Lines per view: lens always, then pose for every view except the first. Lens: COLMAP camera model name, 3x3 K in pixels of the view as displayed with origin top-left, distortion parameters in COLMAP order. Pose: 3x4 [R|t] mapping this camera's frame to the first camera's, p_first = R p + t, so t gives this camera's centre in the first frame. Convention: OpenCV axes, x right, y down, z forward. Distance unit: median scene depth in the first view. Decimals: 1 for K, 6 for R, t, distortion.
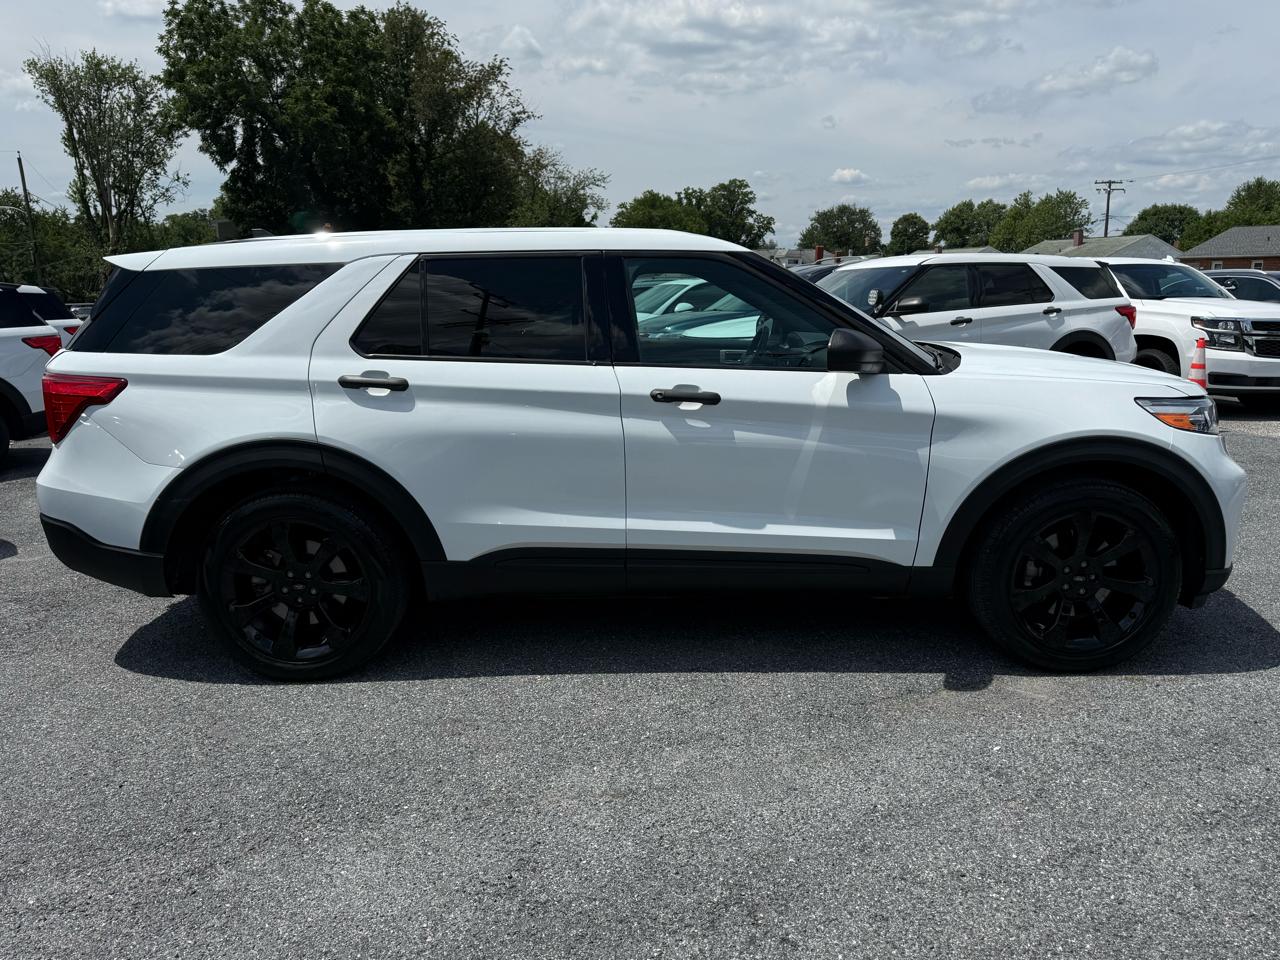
lens RADIAL K [[957.8, 0, 641.8], [0, 957.8, 483.9], [0, 0, 1]] dist [0.061901, -0.053674]
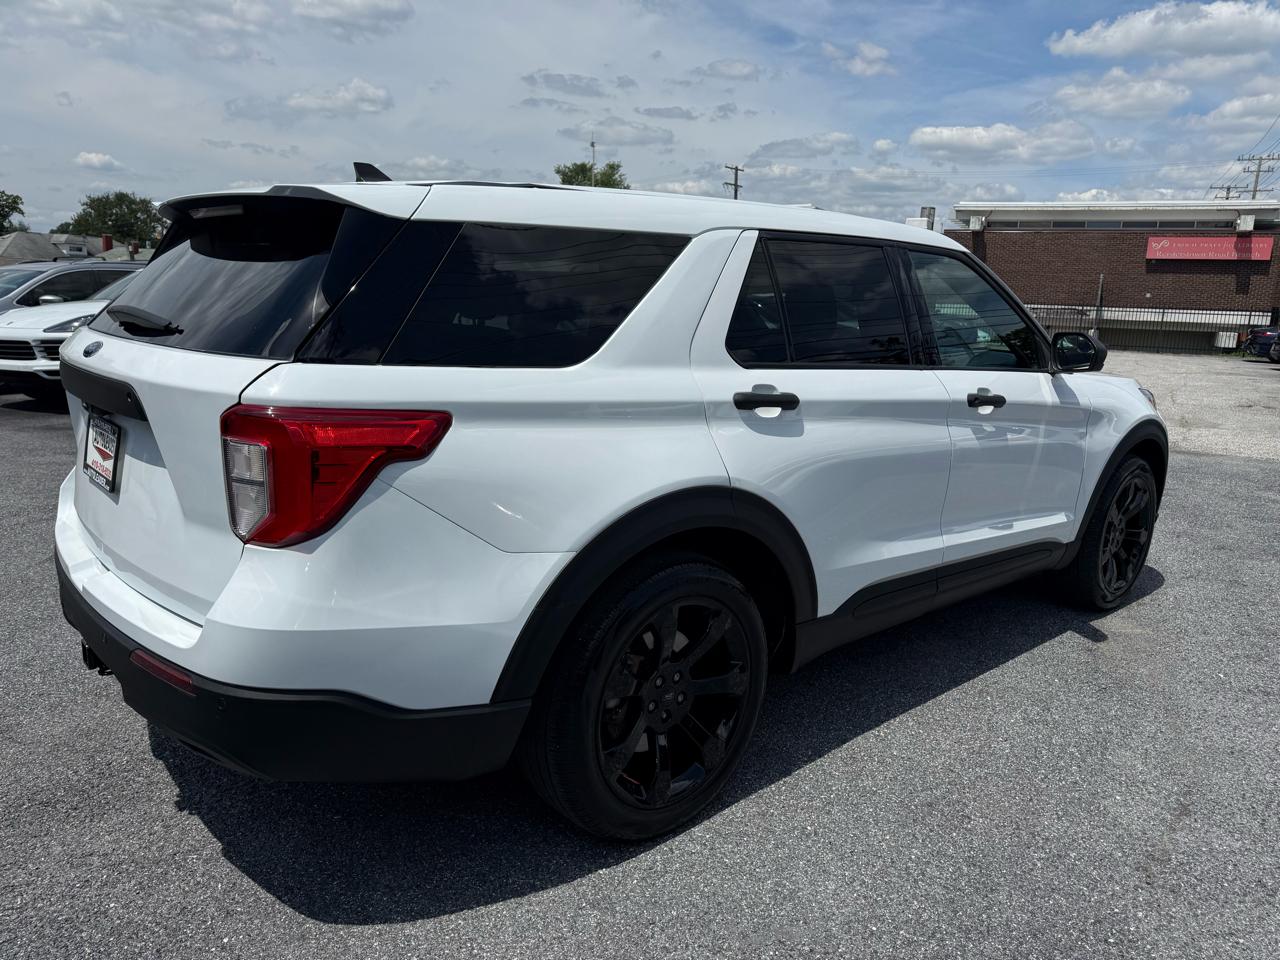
lens RADIAL K [[910.4, 0, 634.0], [0, 910.4, 479.2], [0, 0, 1]] dist [0.020374, -0.021473]
pose [[0.749920, -0.097367, 0.654324, -0.809748], [0.093744, 0.994769, 0.040587, -0.080947], [-0.654853, 0.030901, 0.755124, 0.529057]]
